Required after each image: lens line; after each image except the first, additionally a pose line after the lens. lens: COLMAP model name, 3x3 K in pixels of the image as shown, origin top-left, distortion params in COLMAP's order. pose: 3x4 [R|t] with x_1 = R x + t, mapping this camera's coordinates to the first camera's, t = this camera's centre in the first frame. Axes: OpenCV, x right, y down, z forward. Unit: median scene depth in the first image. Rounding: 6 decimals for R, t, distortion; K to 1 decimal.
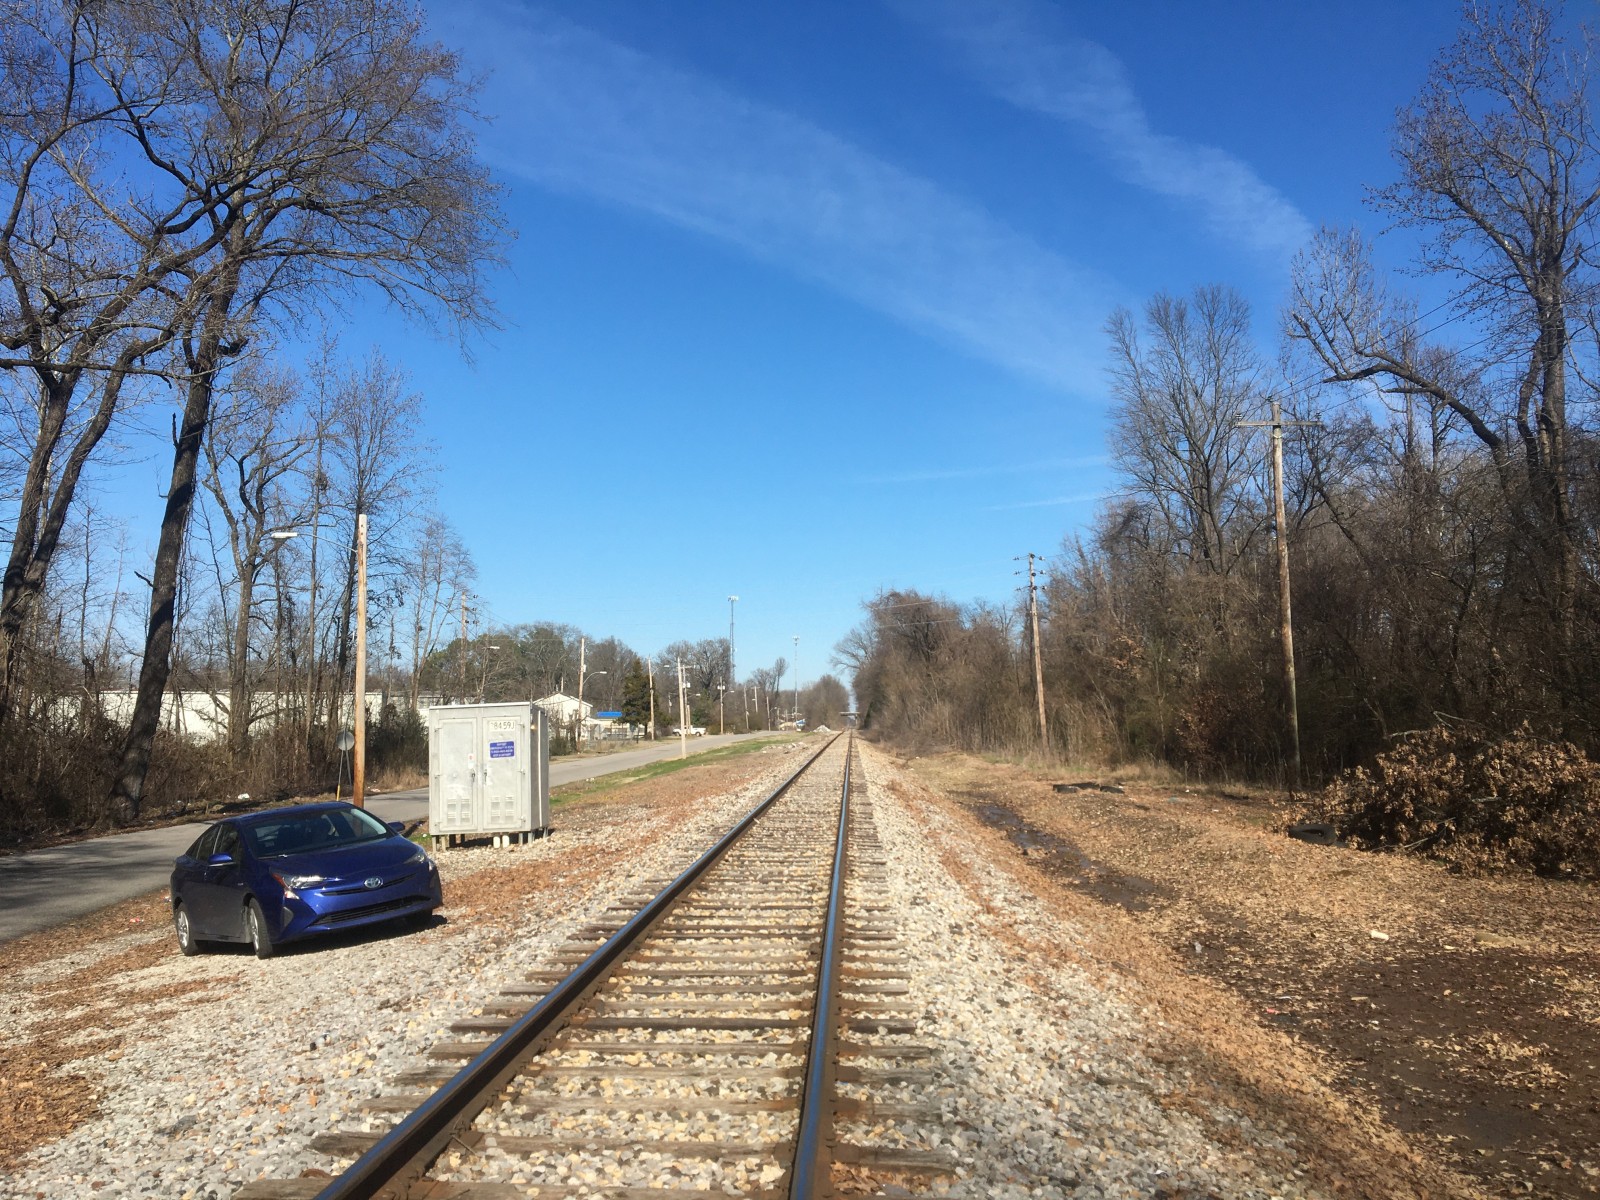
lens RADIAL K [[1280.1, 0, 746.6], [0, 1280.1, 597.9], [0, 0, 1]] dist [0.085339, -0.114264]
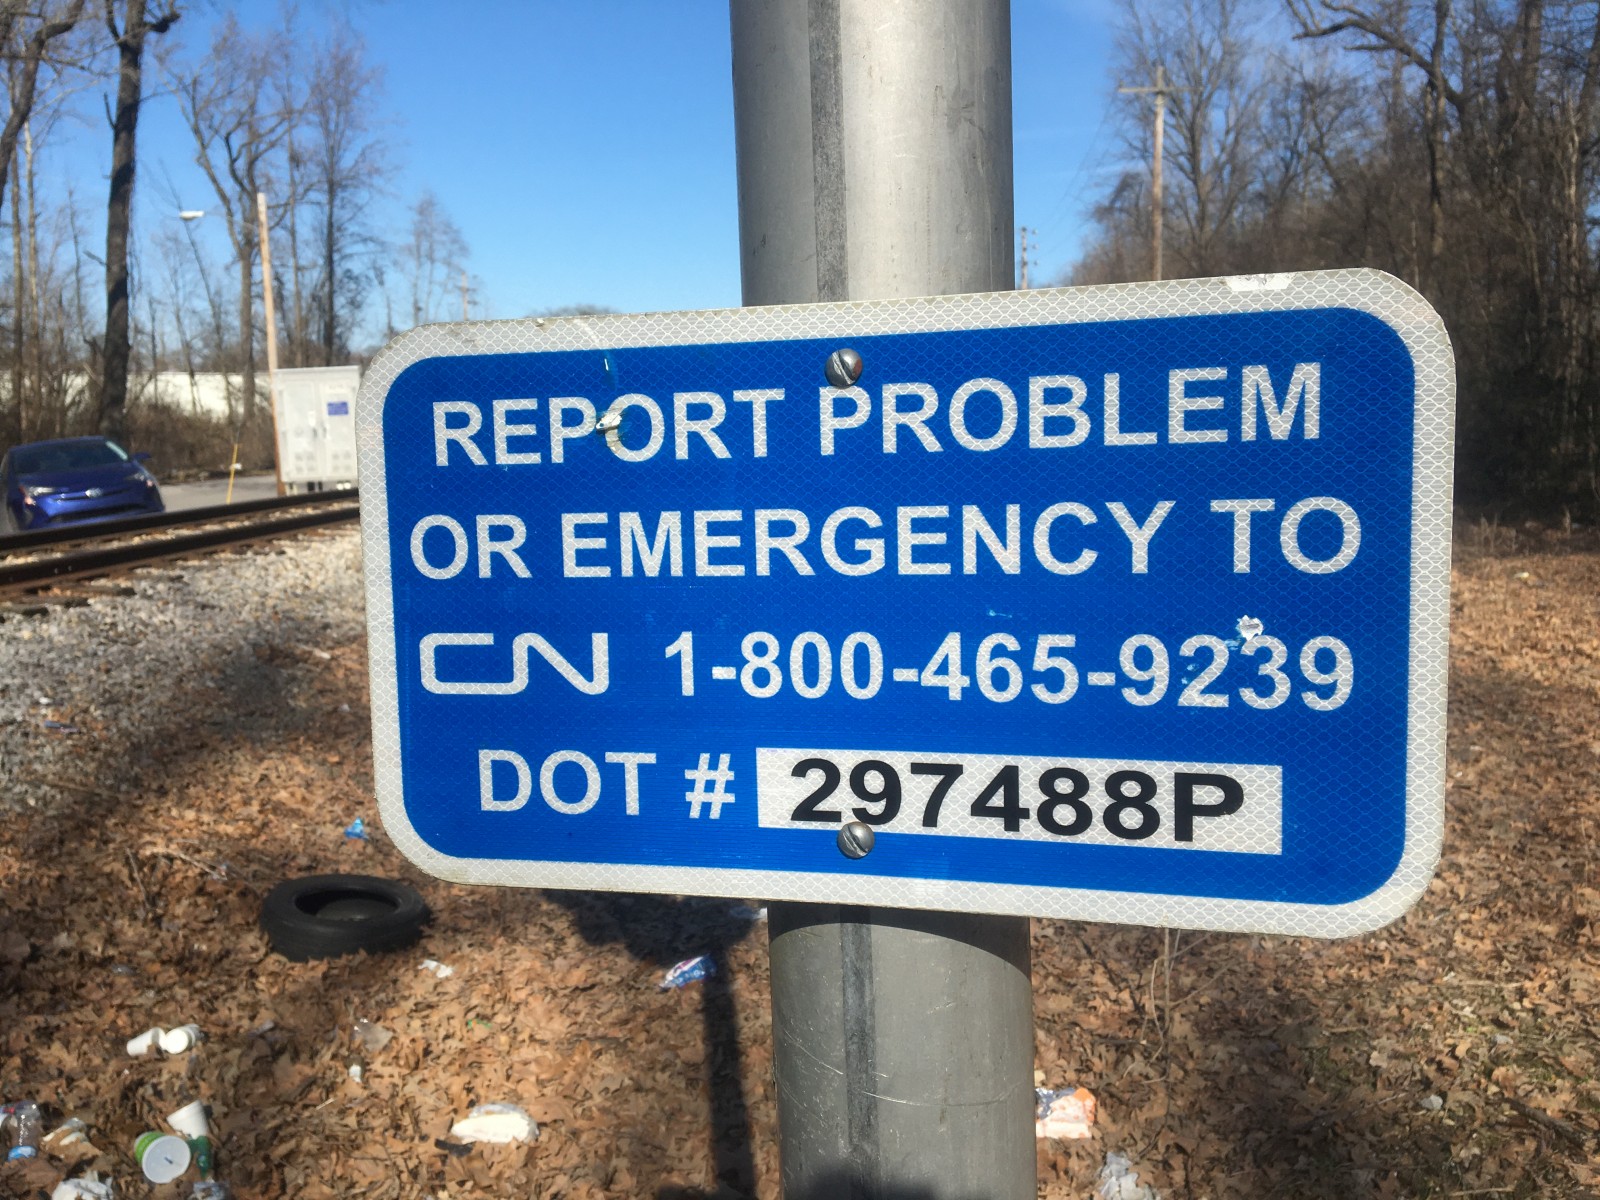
lens RADIAL K [[1324.6, 0, 778.9], [0, 1324.6, 589.1], [0, 0, 1]] dist [0.041178, -0.064119]
pose [[0.998527, 0.005761, -0.053952, 0.177407], [0.006633, 0.973929, 0.226757, 0.006057], [0.053852, -0.226781, 0.972456, -0.107719]]
